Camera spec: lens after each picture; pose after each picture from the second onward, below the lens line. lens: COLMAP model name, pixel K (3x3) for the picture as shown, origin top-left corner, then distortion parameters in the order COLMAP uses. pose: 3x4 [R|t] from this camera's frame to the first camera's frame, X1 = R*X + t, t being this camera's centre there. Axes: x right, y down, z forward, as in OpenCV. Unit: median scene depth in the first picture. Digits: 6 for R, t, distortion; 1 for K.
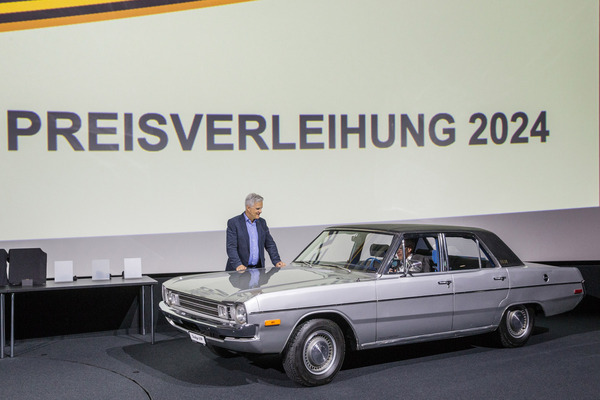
lens RADIAL K [[702.1, 0, 279.8], [0, 702.1, 197.6], [0, 0, 1]] dist [0.037399, 0.000000]
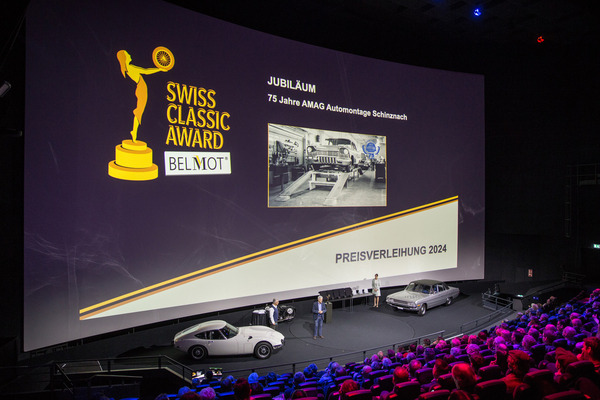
lens RADIAL K [[394.8, 0, 302.2], [0, 394.8, 200.3], [0, 0, 1]] dist [-0.075434, 0.013239]
pose [[0.988979, 0.015032, 0.147292, -0.833404], [-0.013408, 0.999838, -0.012015, -0.367919], [-0.147449, 0.009907, 0.989020, -1.178523]]
